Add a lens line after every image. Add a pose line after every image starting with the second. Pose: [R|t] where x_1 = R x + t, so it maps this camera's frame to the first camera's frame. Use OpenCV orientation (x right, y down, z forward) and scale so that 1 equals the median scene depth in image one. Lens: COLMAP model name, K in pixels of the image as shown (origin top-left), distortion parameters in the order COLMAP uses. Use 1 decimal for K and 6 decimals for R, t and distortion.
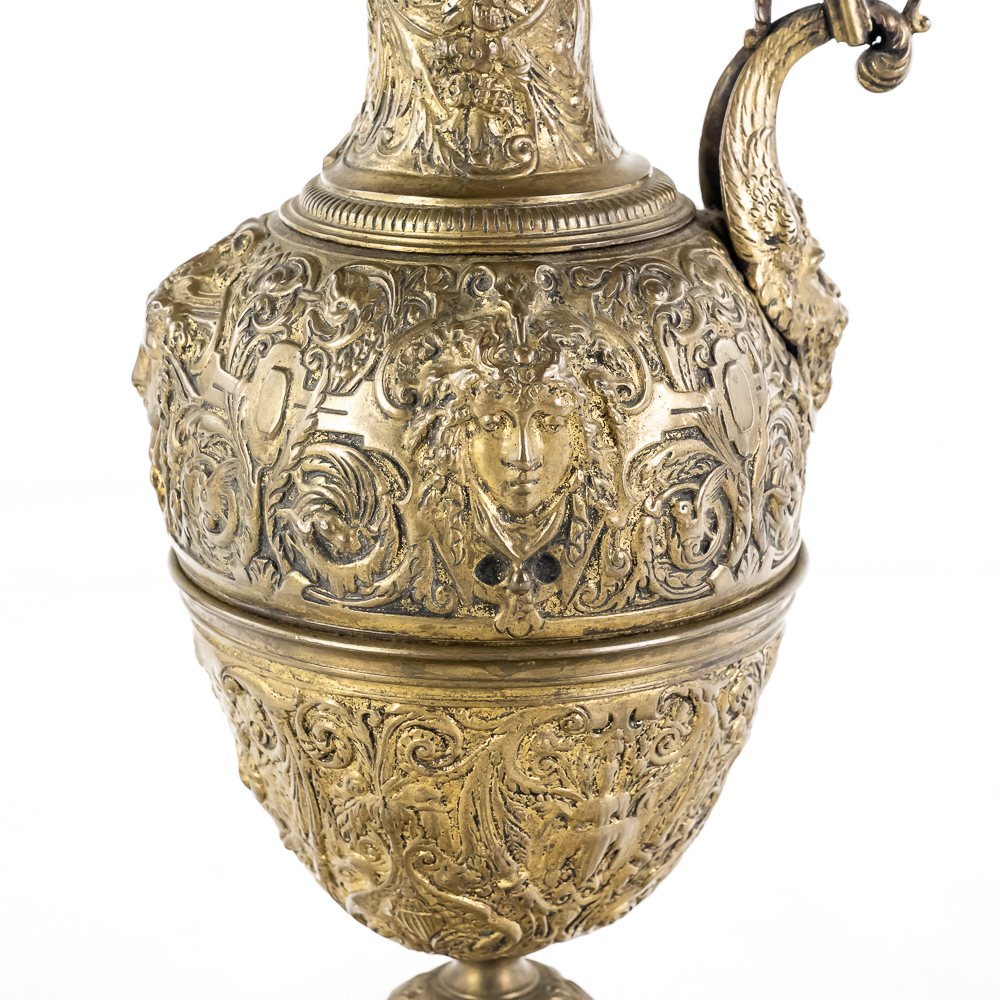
lens RADIAL K [[2800.8, 0, 500.0], [0, 2800.8, 500.0], [0, 0, 1]] dist [0.053257, 0.262689]
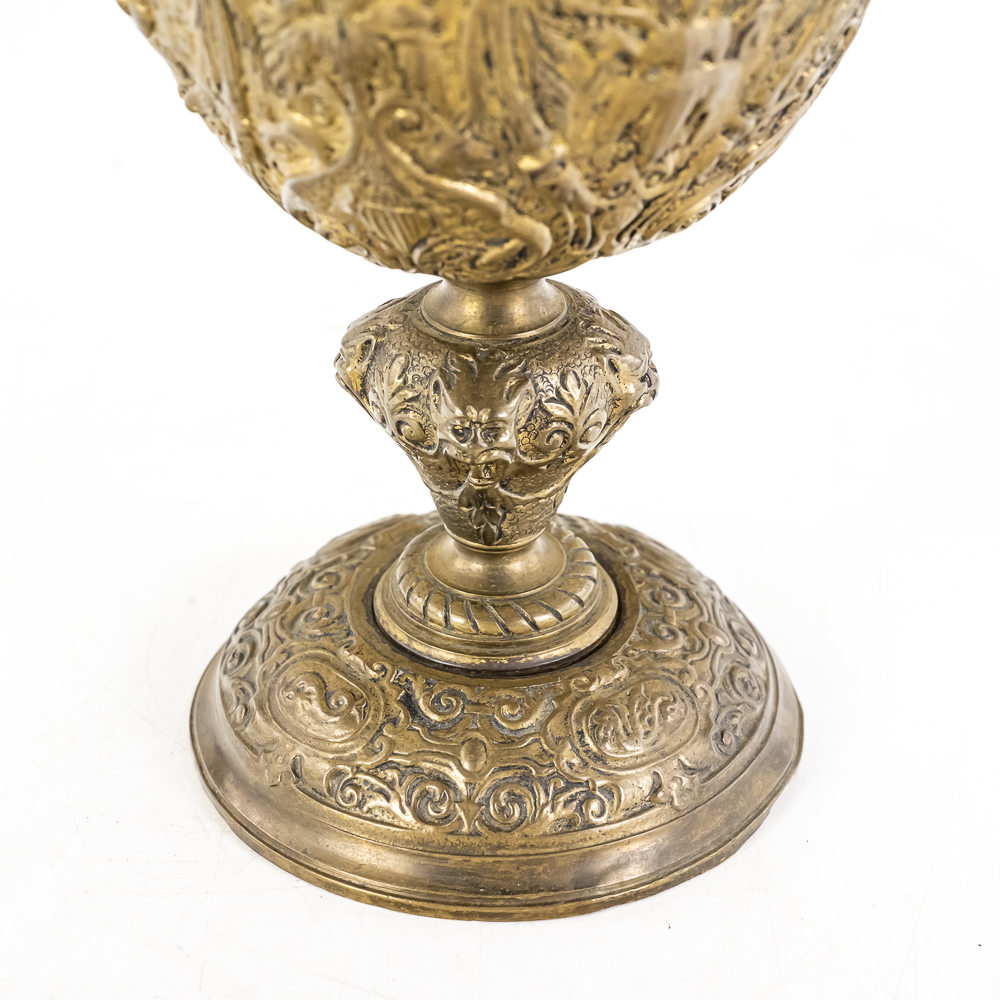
lens RADIAL K [[2800.8, 0, 500.0], [0, 2800.8, 500.0], [0, 0, 1]] dist [0.053257, 0.262689]
pose [[0.999787, 0.005654, 0.019834, -0.017361], [-0.010183, 0.971612, 0.236360, 0.060757], [-0.017935, -0.236512, 0.971463, 0.363813]]
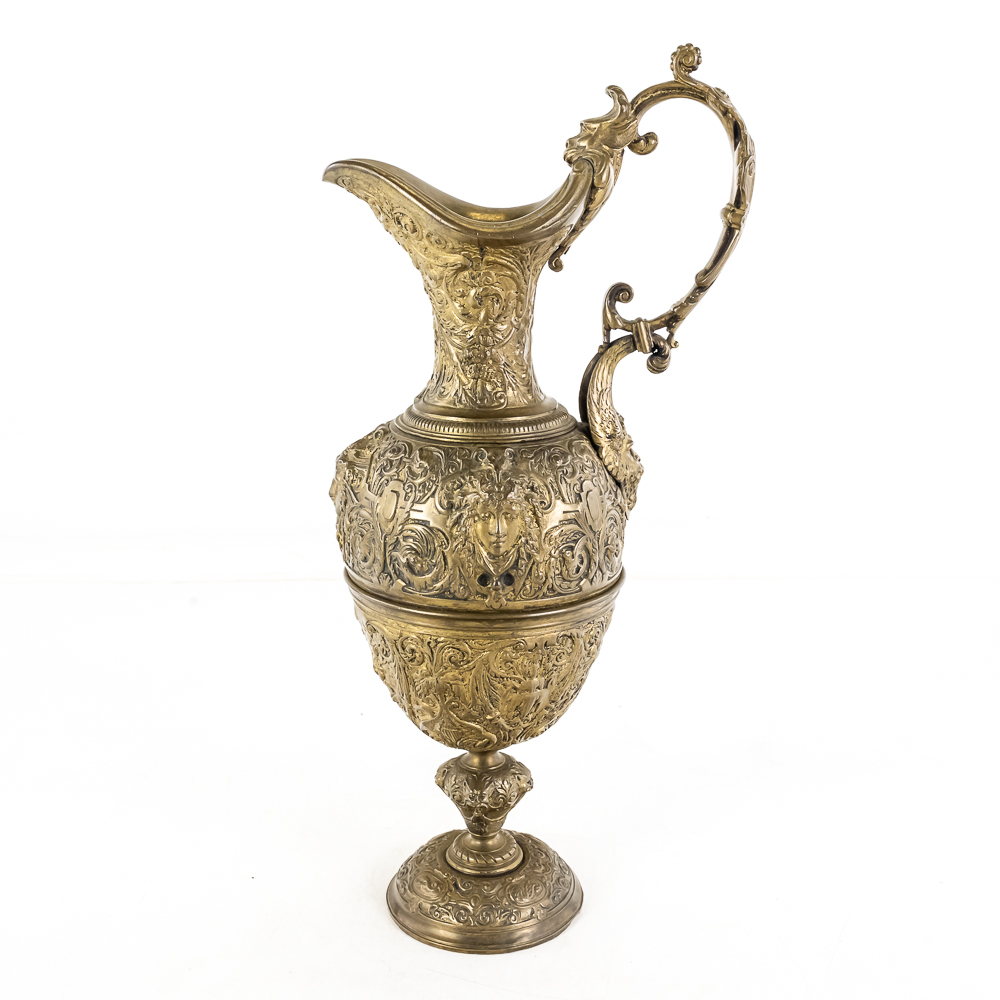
lens RADIAL K [[1440.9, 0, 513.0], [0, 1440.9, 495.8], [0, 0, 1]] dist [-0.011234, 0.025846]
pose [[0.999906, 0.012645, 0.005255, 0.012562], [-0.012495, 0.999541, -0.027608, -0.011024], [-0.005601, 0.027540, 0.999605, -0.176195]]
